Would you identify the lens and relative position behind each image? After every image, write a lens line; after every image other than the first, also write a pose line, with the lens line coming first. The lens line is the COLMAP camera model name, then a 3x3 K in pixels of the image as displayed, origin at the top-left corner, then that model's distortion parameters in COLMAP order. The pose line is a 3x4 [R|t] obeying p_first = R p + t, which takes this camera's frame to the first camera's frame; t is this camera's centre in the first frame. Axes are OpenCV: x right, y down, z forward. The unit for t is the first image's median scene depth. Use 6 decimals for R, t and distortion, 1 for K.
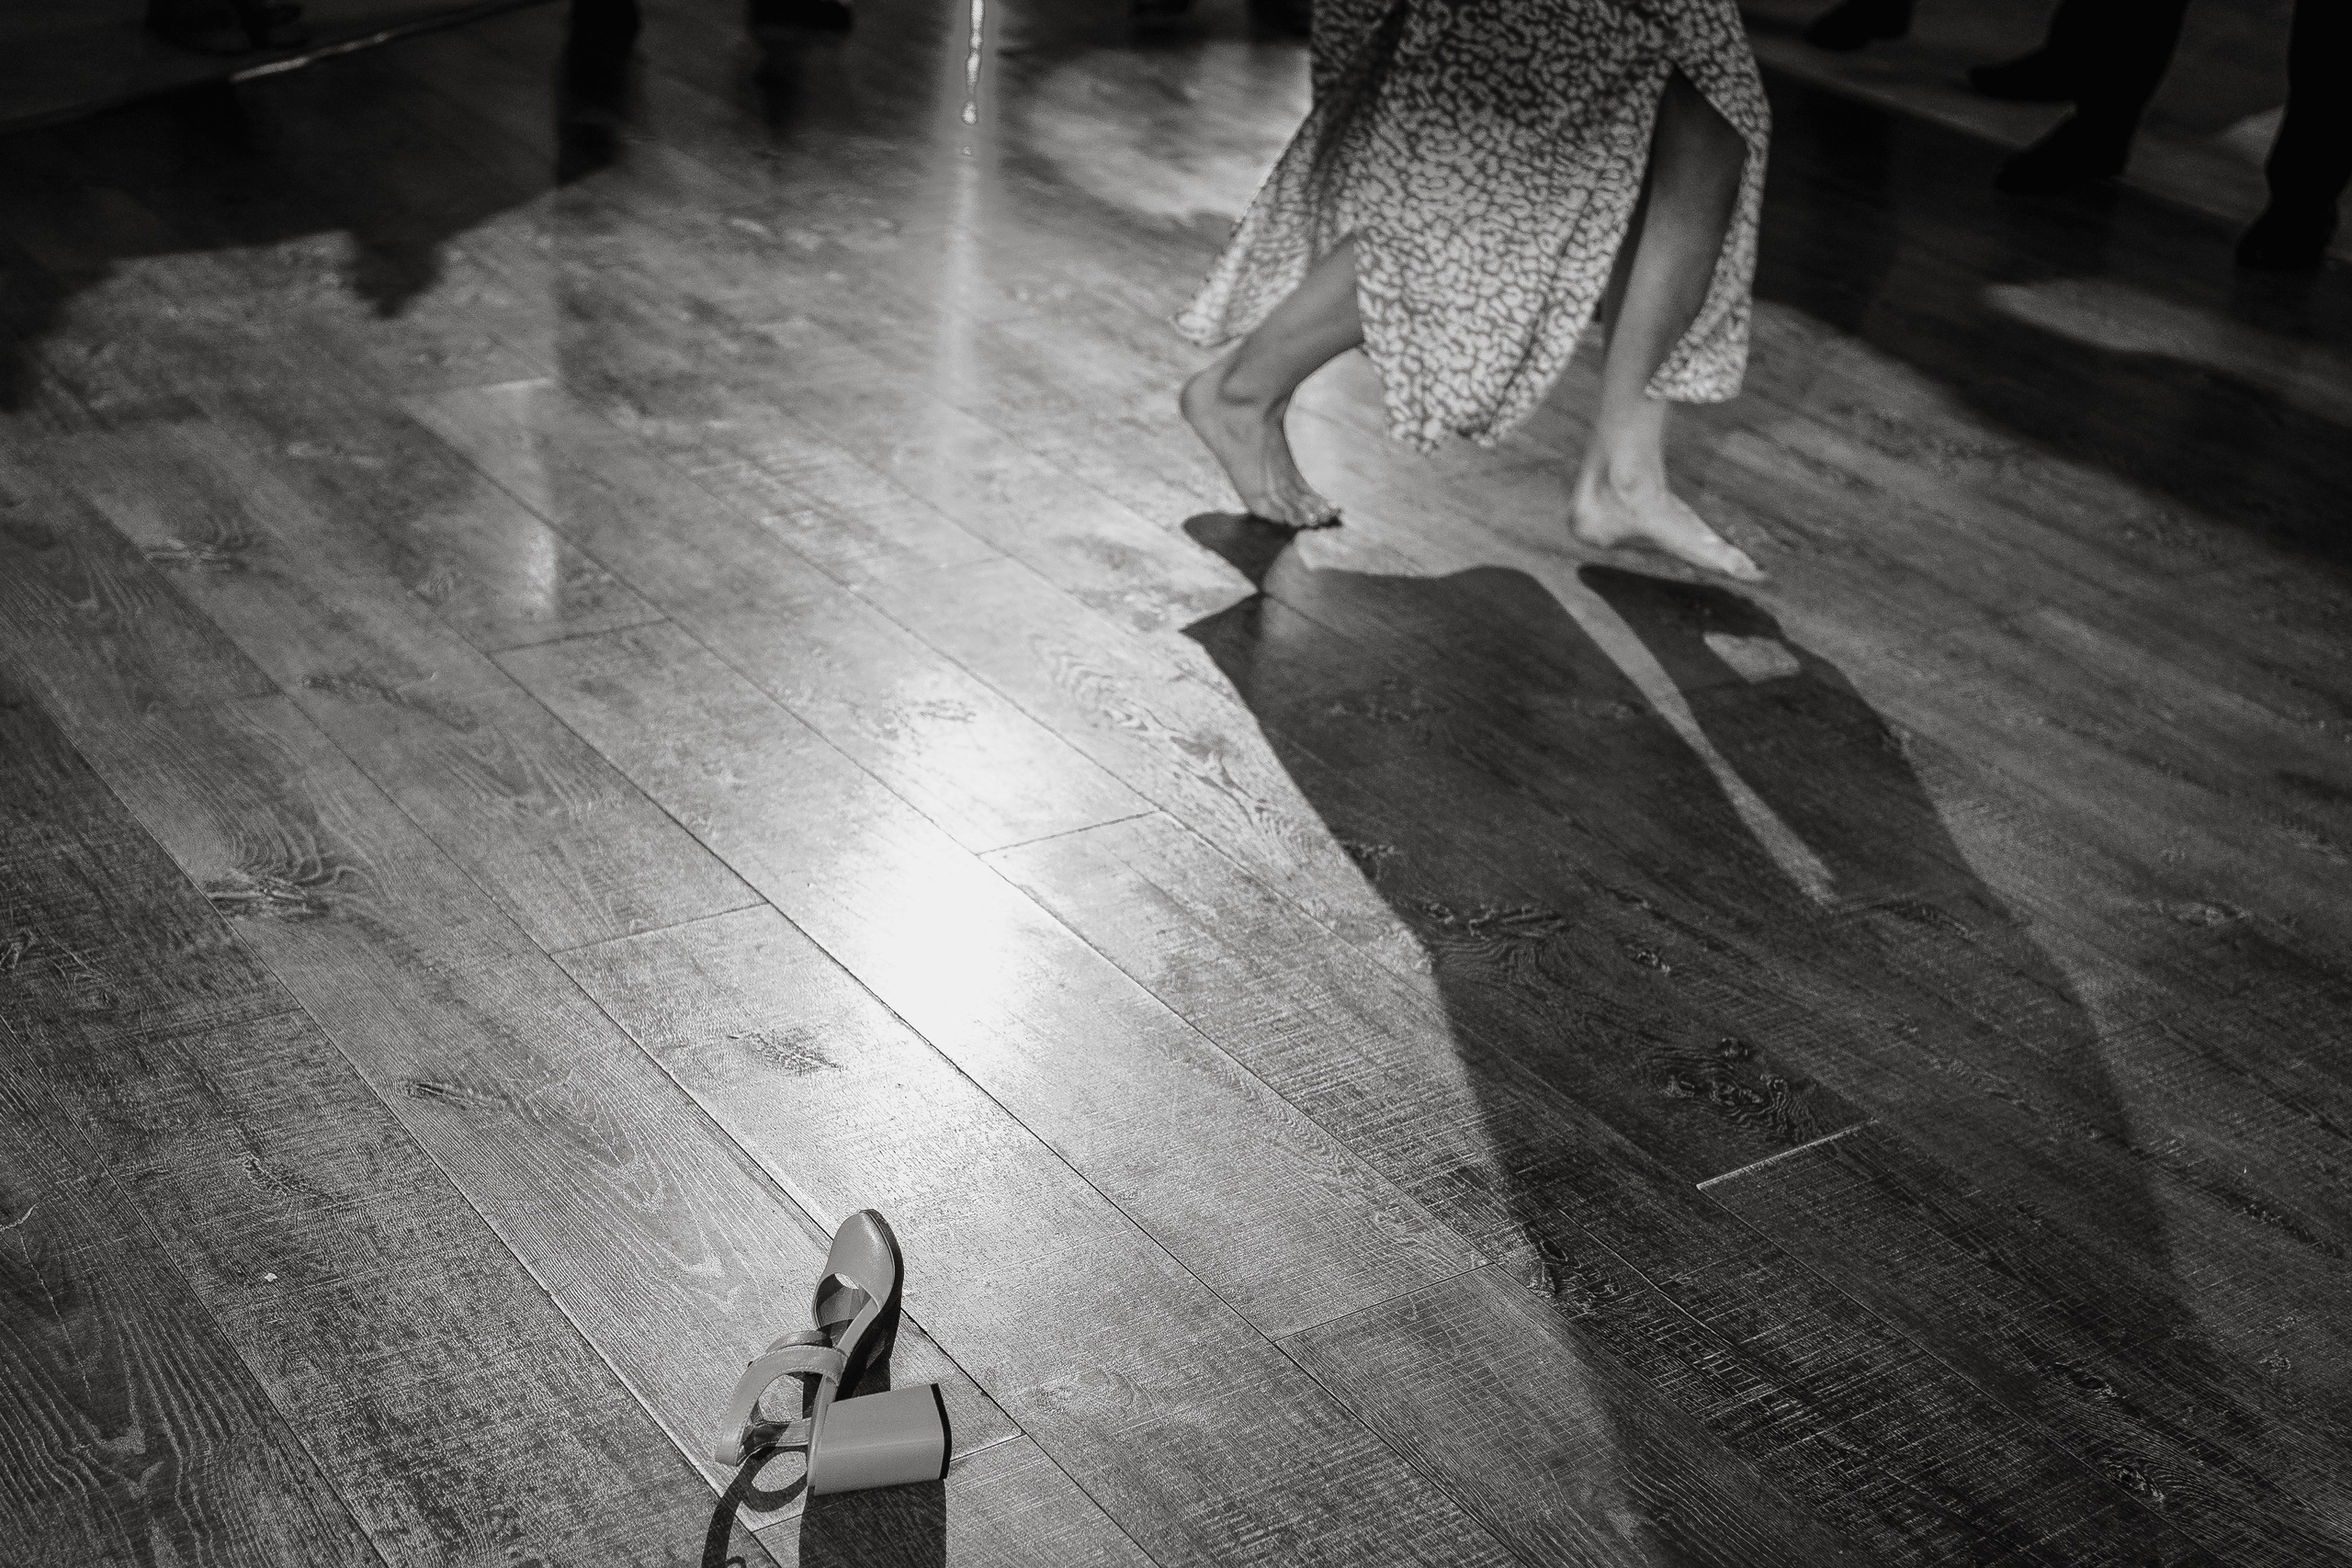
lens RADIAL K [[3148.1, 0, 1177.3], [0, 3148.1, 784.6], [0, 0, 1]] dist [-0.040625, 0.240963]
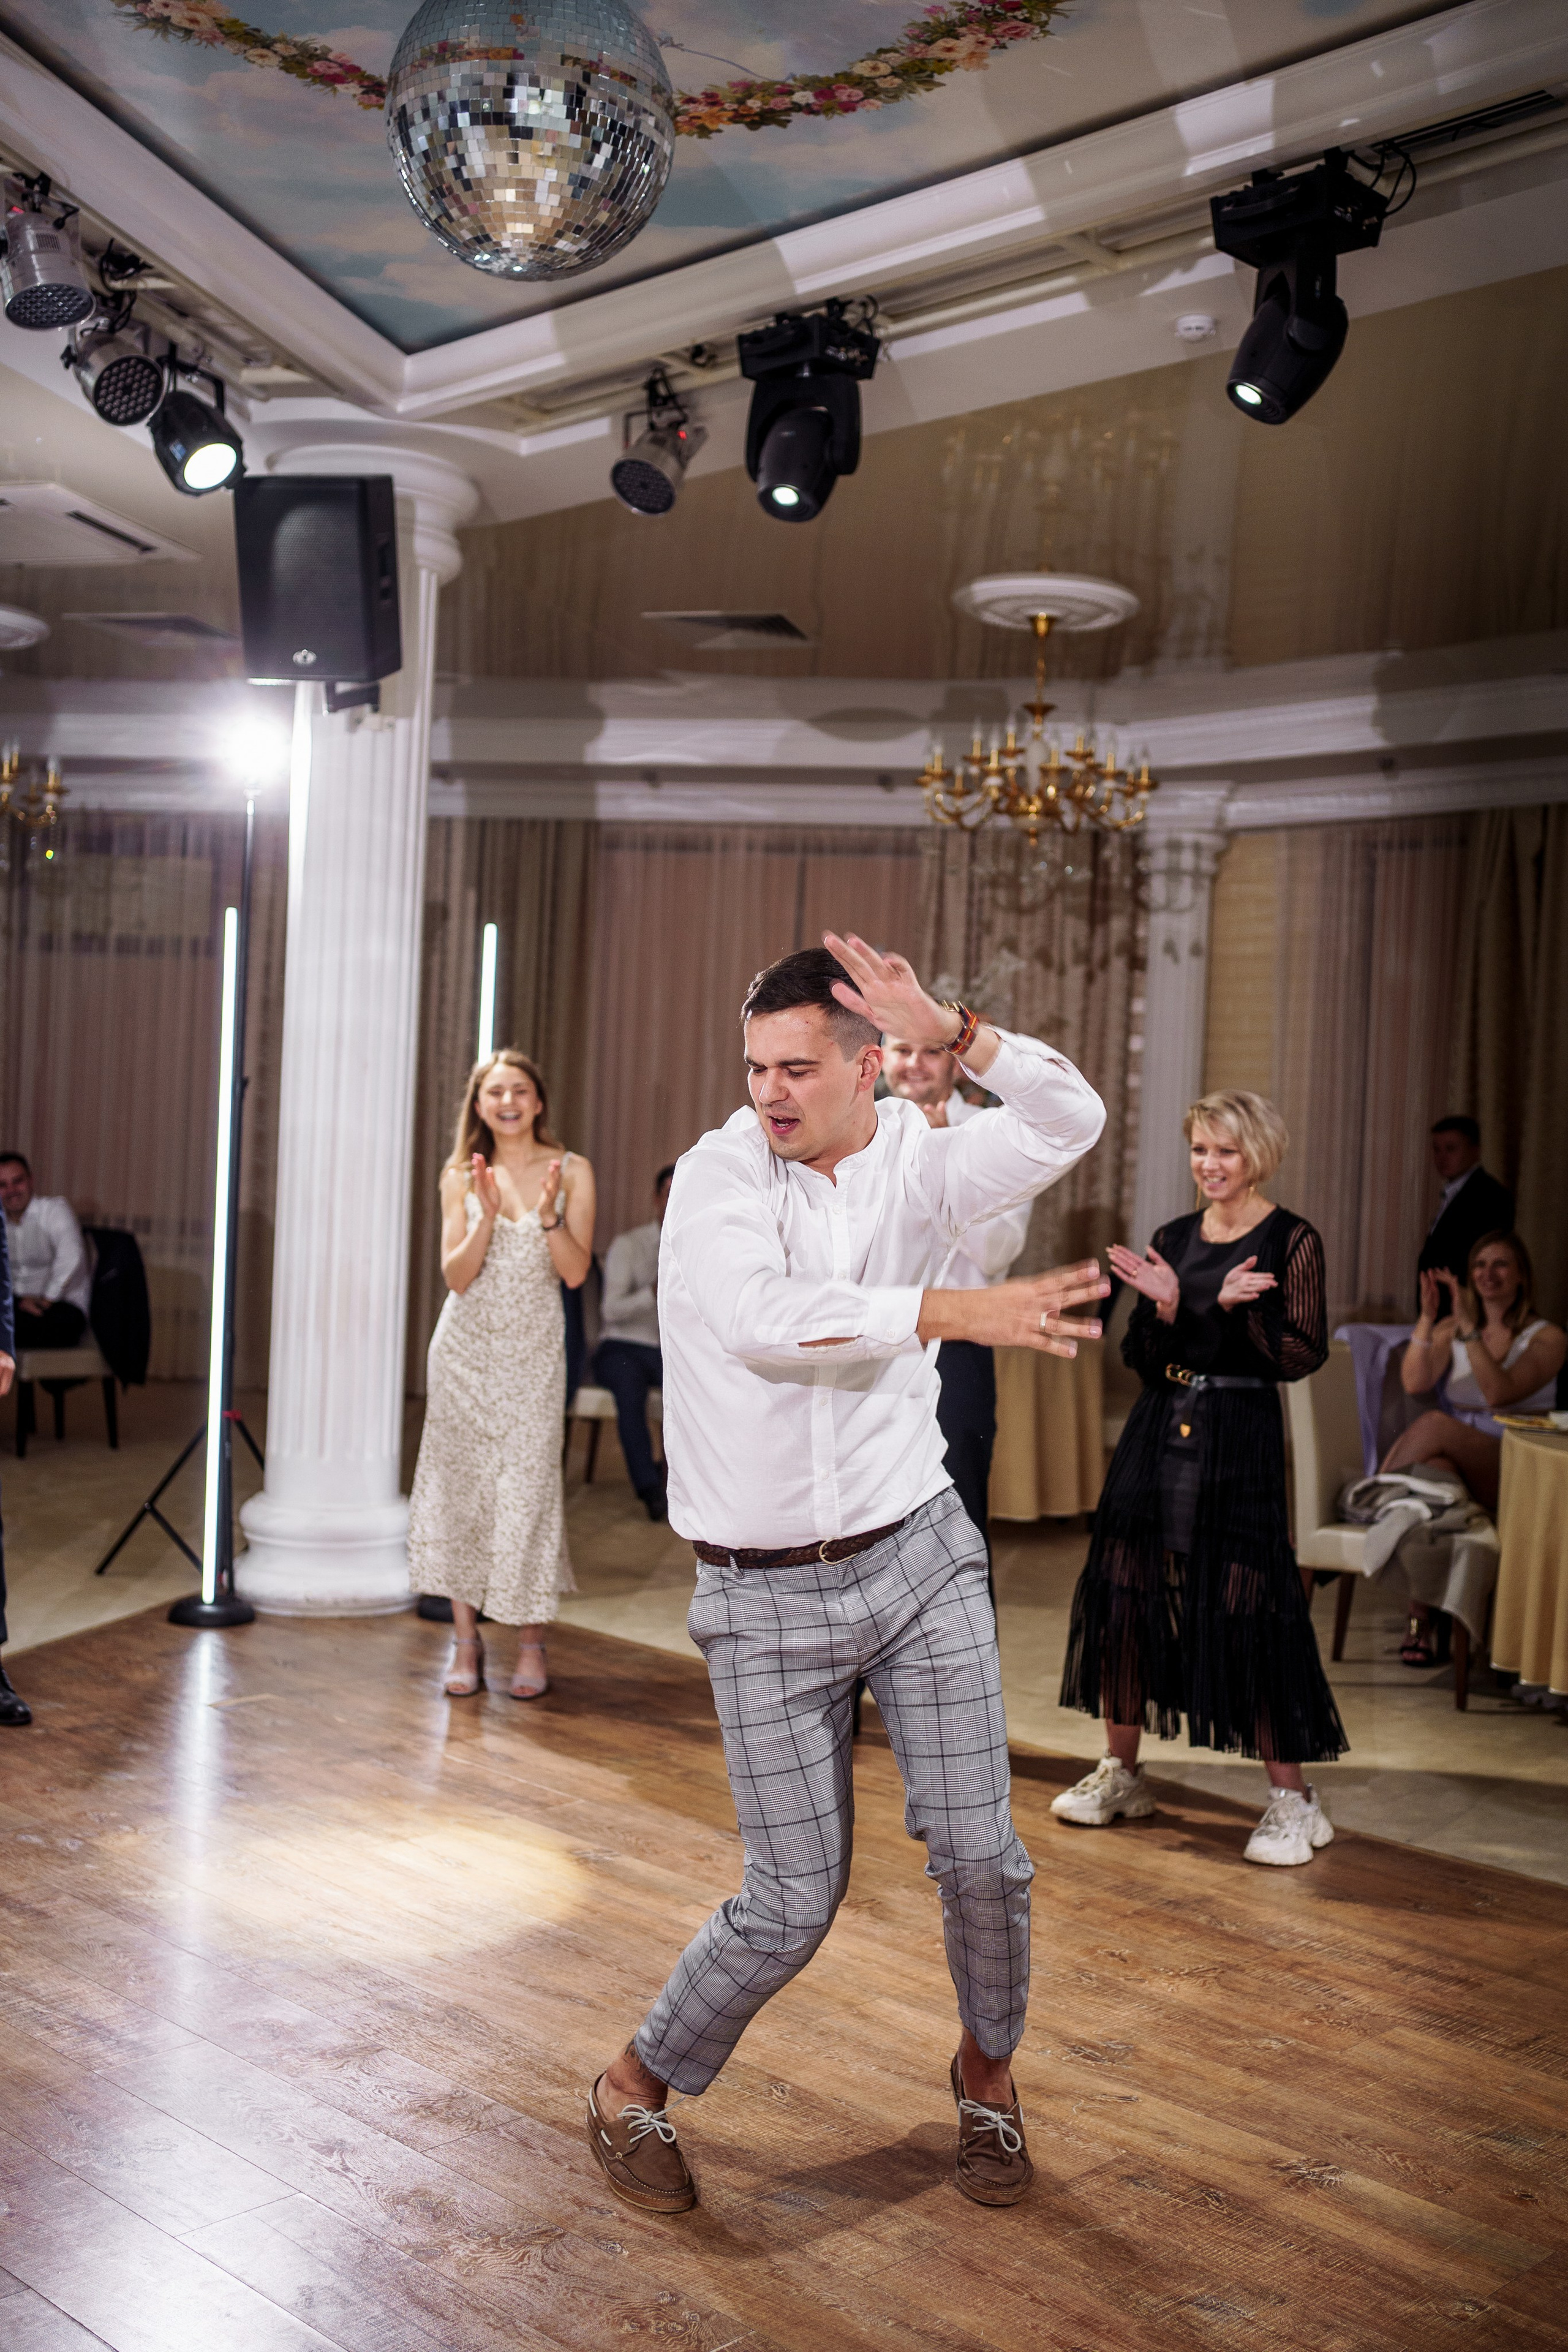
lens RADIAL K [[2360.1, 0, 795.2], [0, 2360.1, 1170.2], [0, 0, 1]] dist [-0.026261, 0.152024]
pose [[0.981927, -0.051091, 0.182235, 0.045948], [0.123347, 0.903049, -0.411447, 0.060320], [-0.143545, 0.426489, 0.893030, -0.275583]]
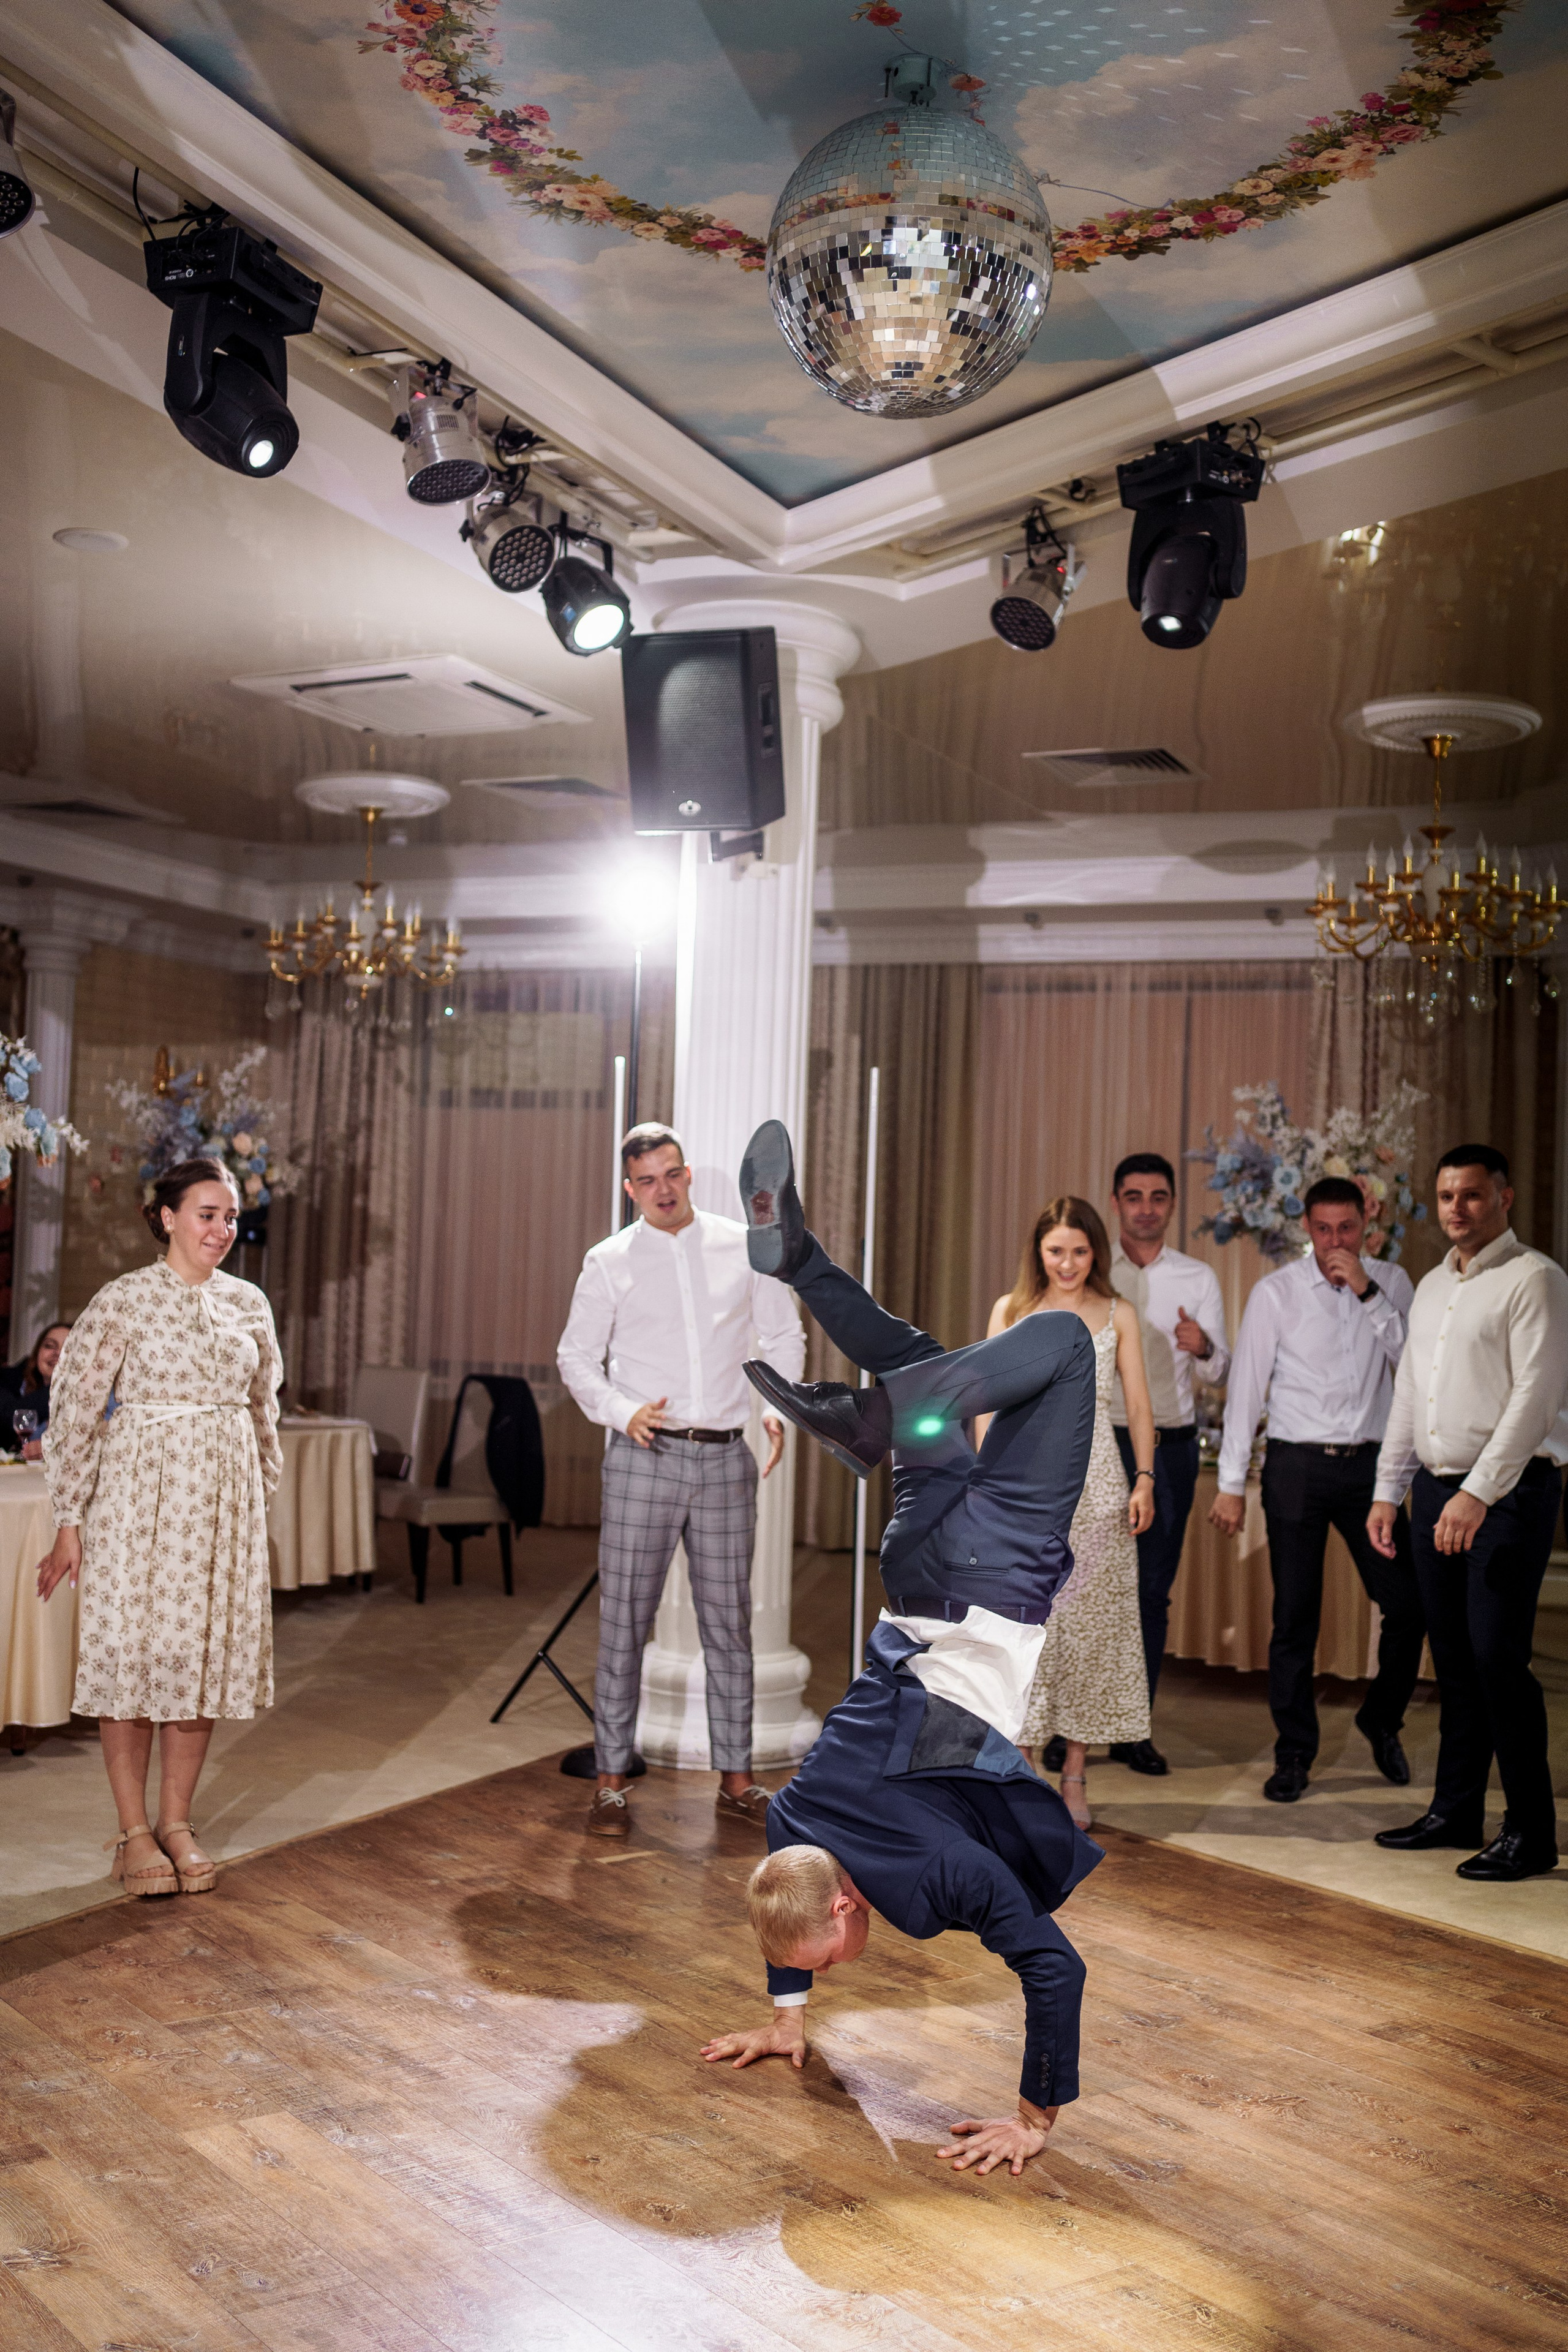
lens RADIAL K [[2360.1, 0, 795.2], [0, 2360.1, 1170.2], [0, 0, 1]] dist [-0.026261, 0.152024]
pose [[0.998019, -0.057882, 0.024652, 0.046053], [0.062593, 0.874001, -0.481877, 0.041949], [0.006346, 0.482465, 0.875892, -0.227992]]
